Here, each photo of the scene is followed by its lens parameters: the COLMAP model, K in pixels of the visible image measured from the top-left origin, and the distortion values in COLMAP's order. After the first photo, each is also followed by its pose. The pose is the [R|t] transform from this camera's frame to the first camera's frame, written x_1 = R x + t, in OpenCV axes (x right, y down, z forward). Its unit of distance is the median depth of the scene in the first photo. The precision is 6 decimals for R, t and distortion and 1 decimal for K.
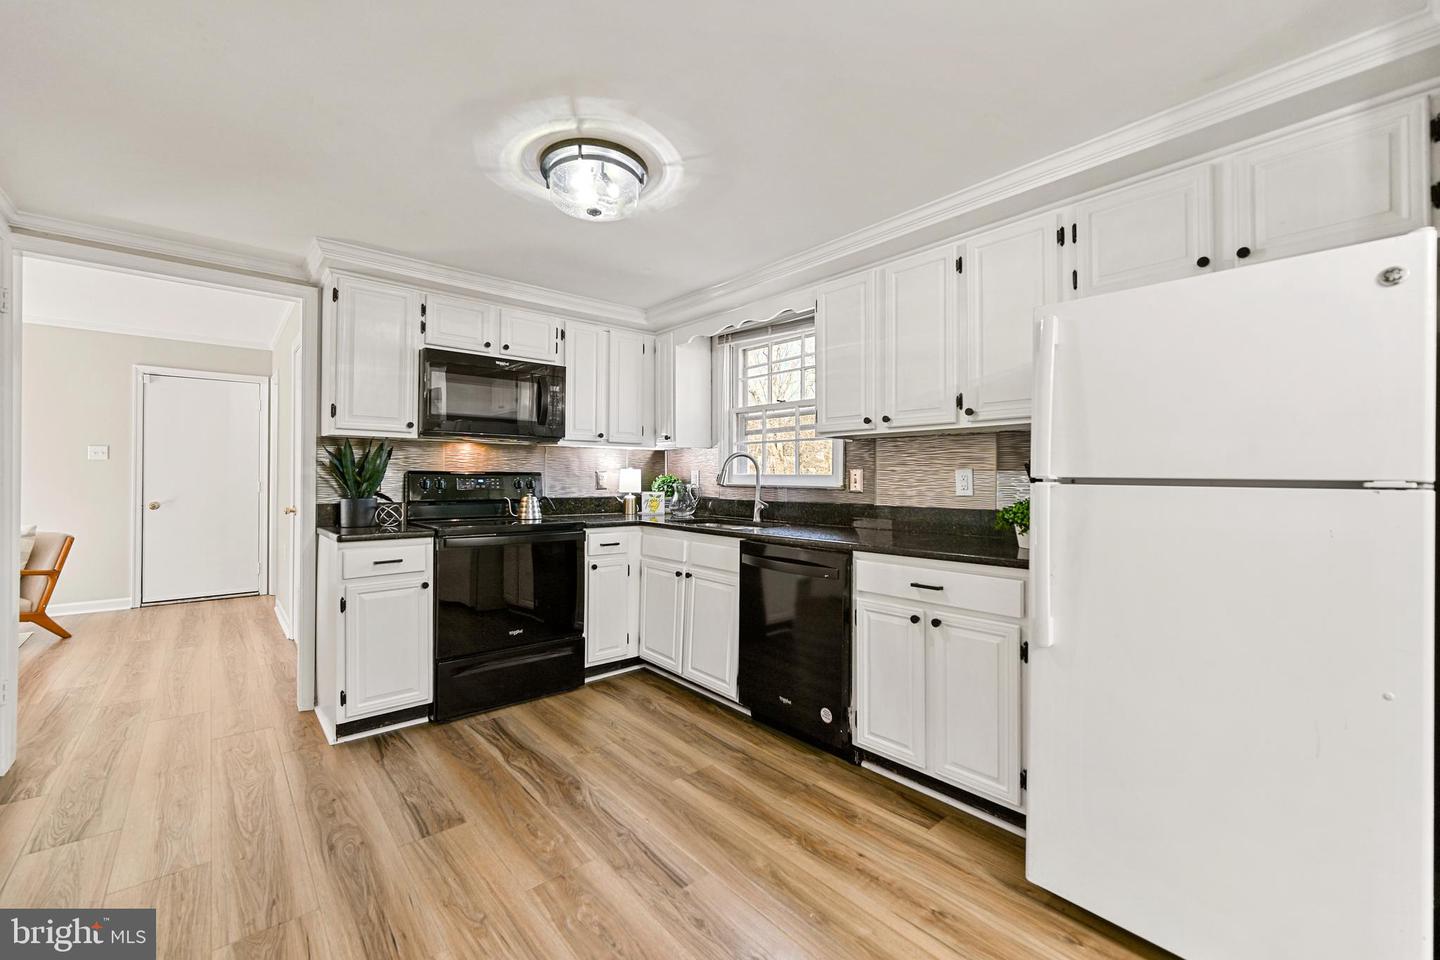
lens RADIAL K [[570.8, 0, 709.7], [0, 570.8, 471.5], [0, 0, 1]] dist [0.000472, -0.000025]
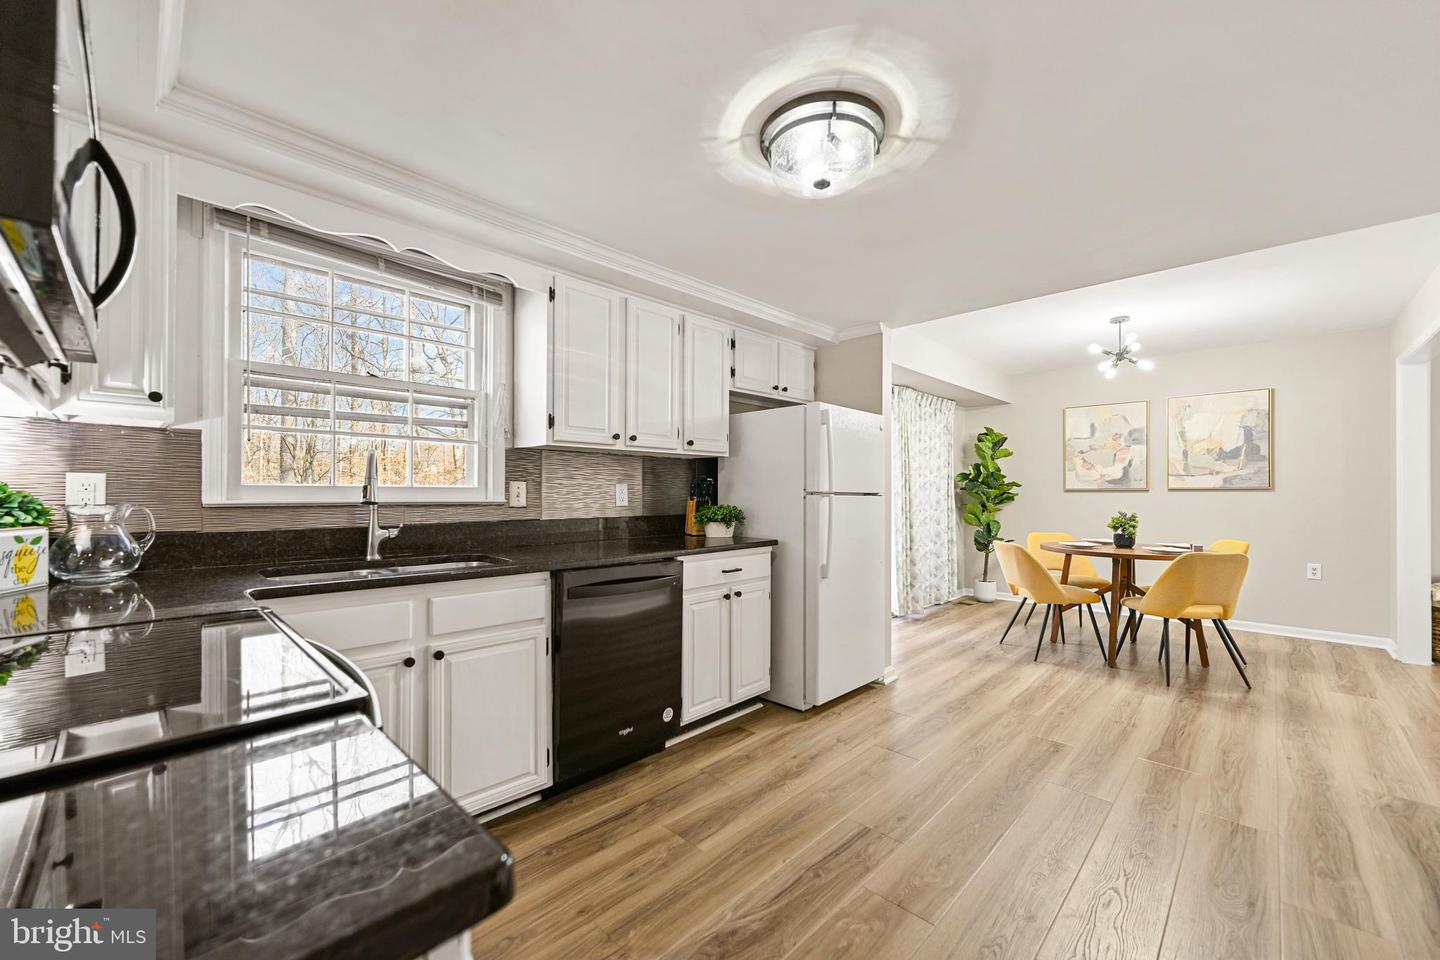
lens RADIAL K [[570.8, 0, 710.2], [0, 570.8, 492.1], [0, 0, 1]] dist [0.000472, -0.000025]
pose [[-0.075161, -0.005053, 0.997159, -0.780410], [-0.014055, 0.999893, 0.004008, 0.005681], [-0.997072, -0.013714, -0.075224, 0.912606]]
